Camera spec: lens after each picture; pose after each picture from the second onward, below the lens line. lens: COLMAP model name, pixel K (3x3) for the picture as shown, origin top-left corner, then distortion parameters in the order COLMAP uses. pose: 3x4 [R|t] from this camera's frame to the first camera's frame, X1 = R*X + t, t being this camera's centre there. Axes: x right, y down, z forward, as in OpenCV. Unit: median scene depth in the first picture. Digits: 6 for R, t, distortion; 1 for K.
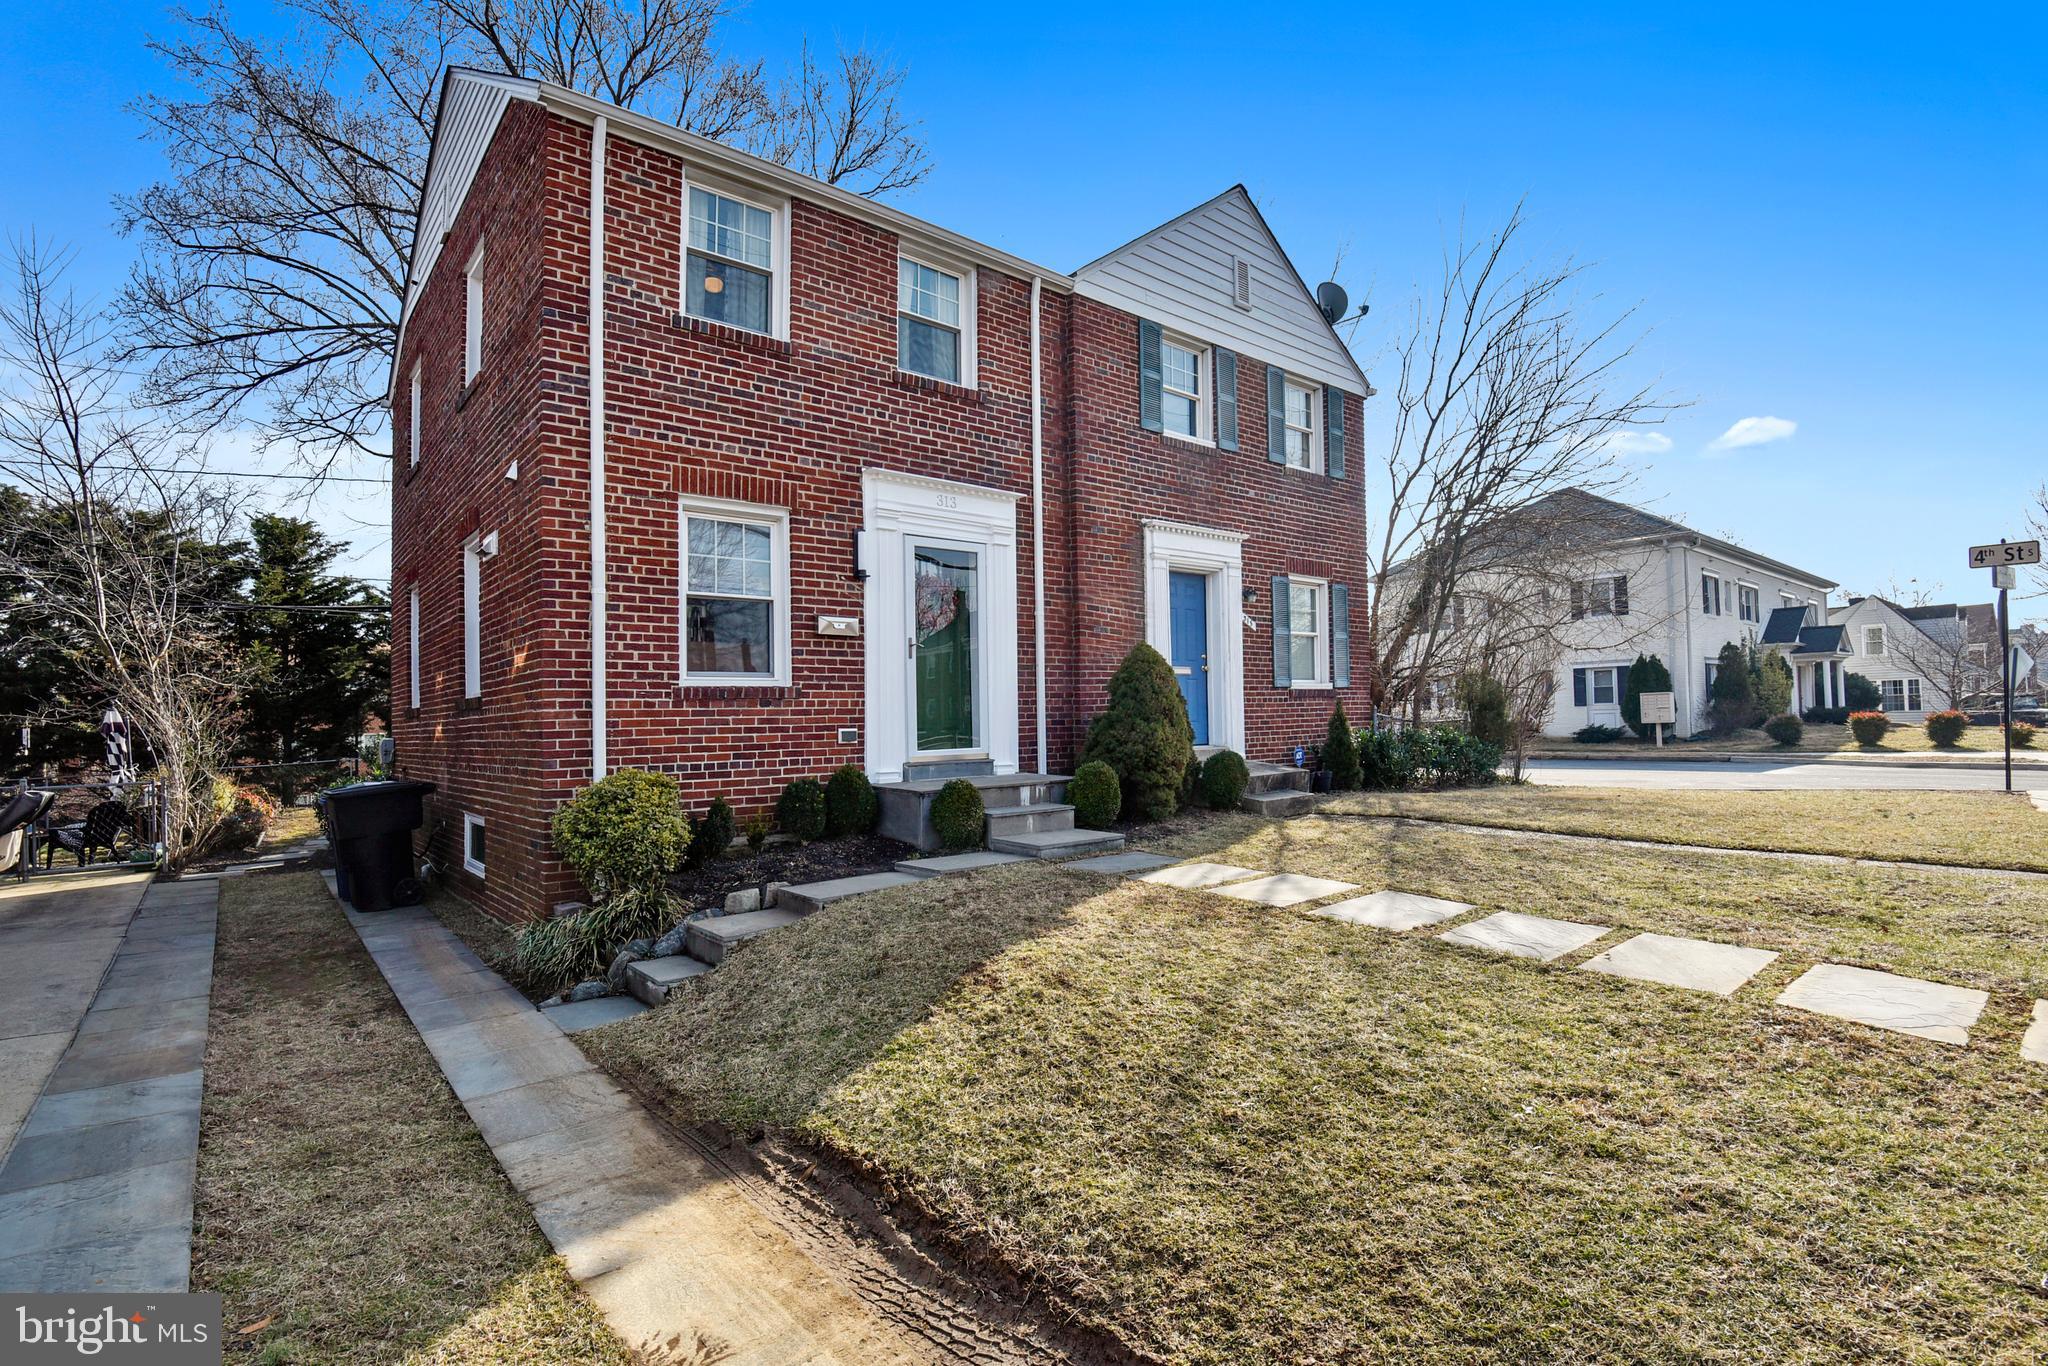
lens RADIAL K [[964.7, 0, 1024.0], [0, 964.7, 683.0], [0, 0, 1]] dist [-0.069555, -0.000085]
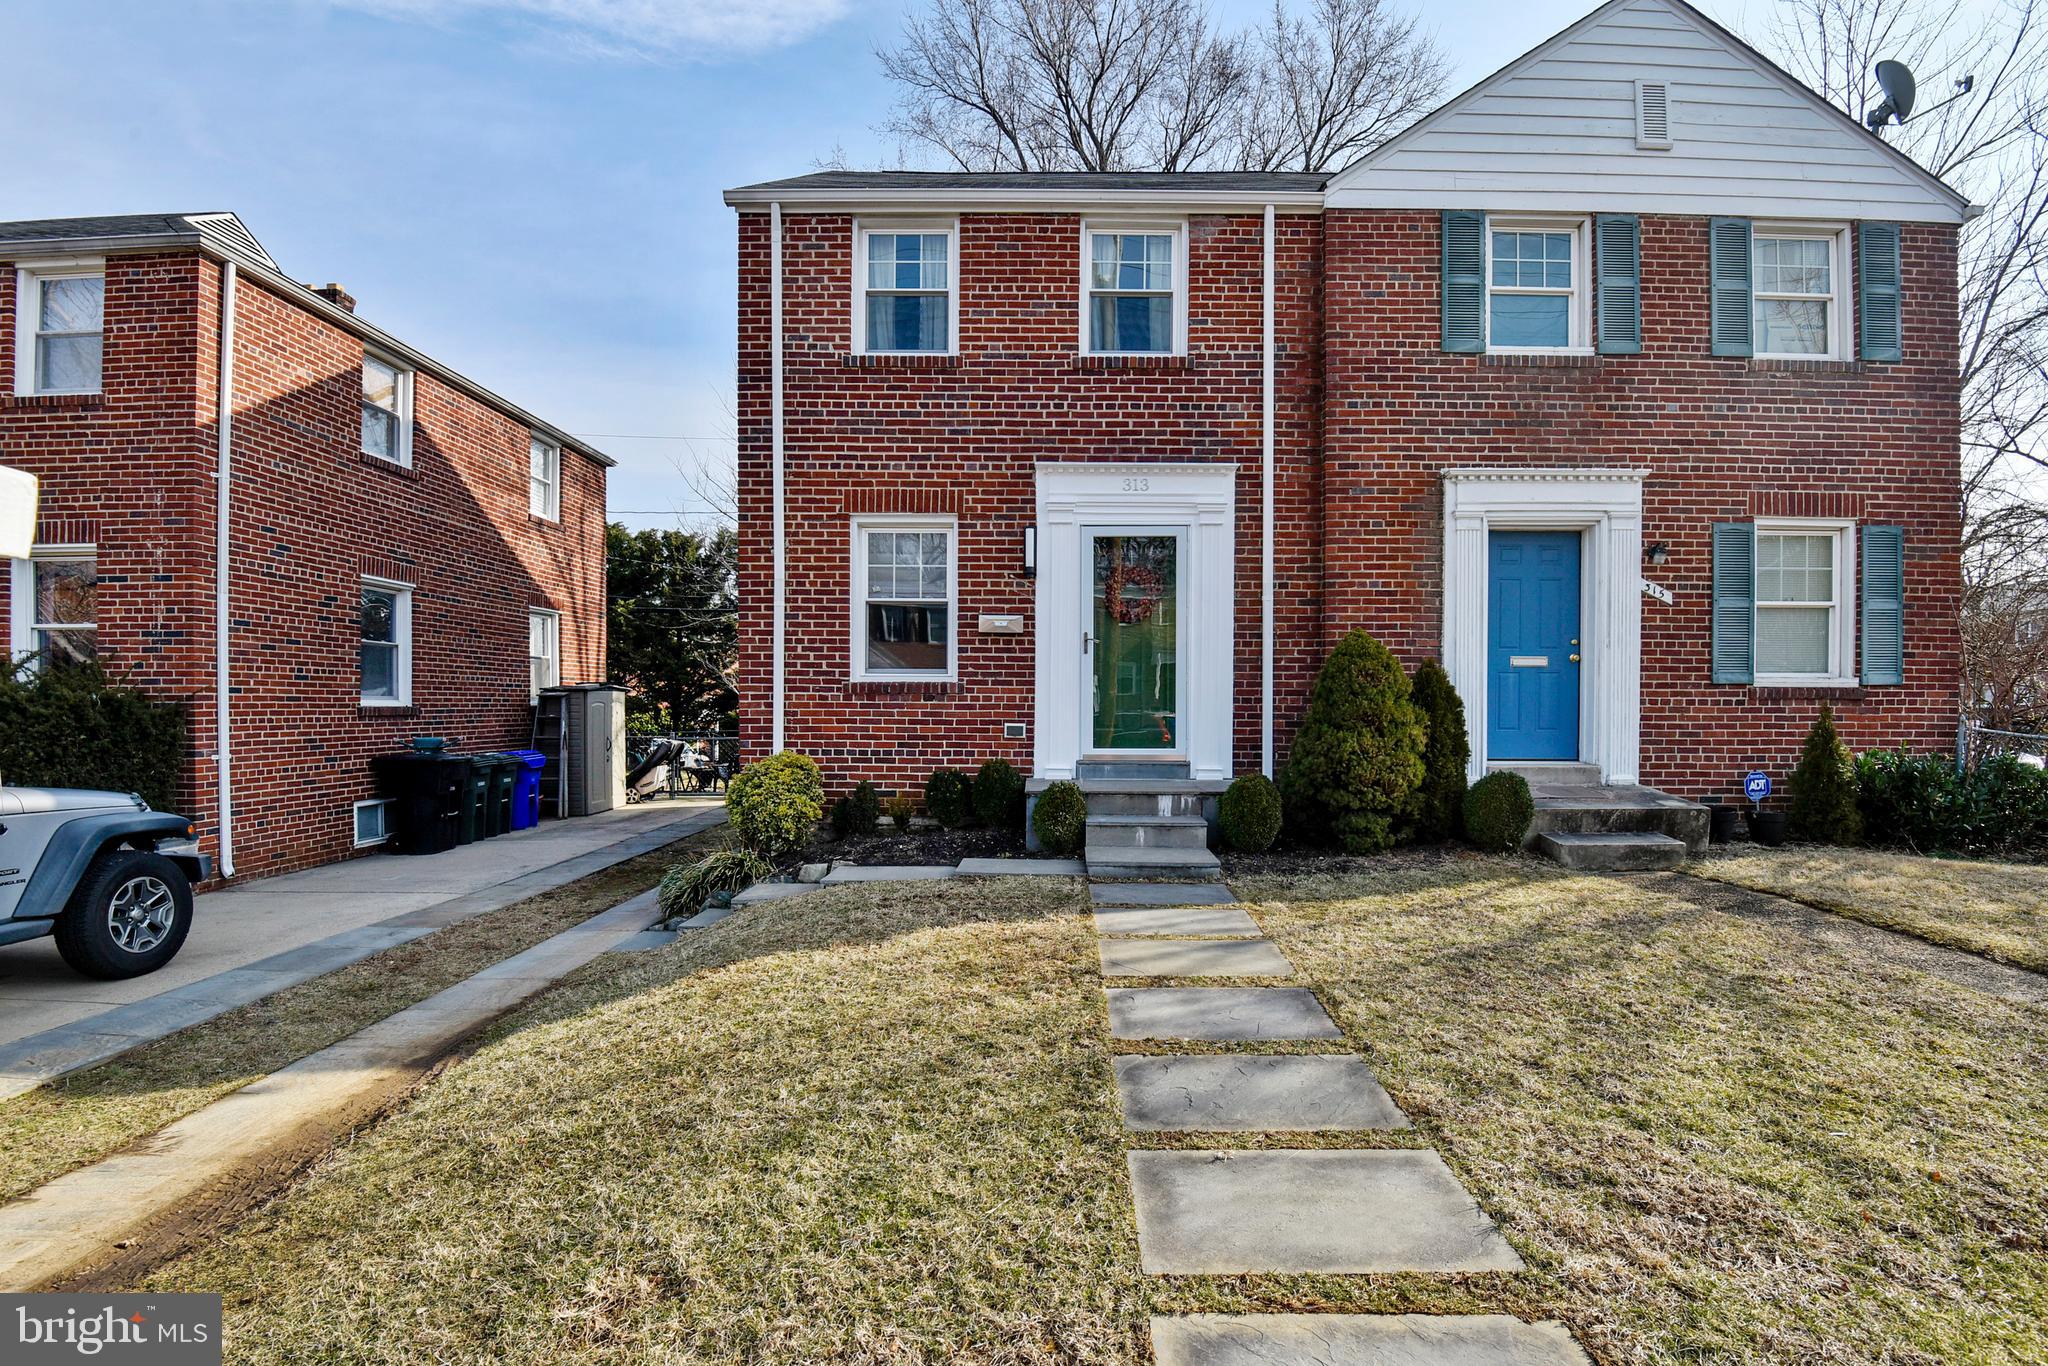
lens RADIAL K [[939.0, 0, 1024.1], [0, 939.0, 695.7], [0, 0, 1]] dist [-0.047694, -0.001336]
pose [[0.746652, 0.021458, -0.664868, 0.498139], [0.002475, 0.999383, 0.035035, -0.017469], [0.665210, -0.027804, 0.746139, 0.267689]]
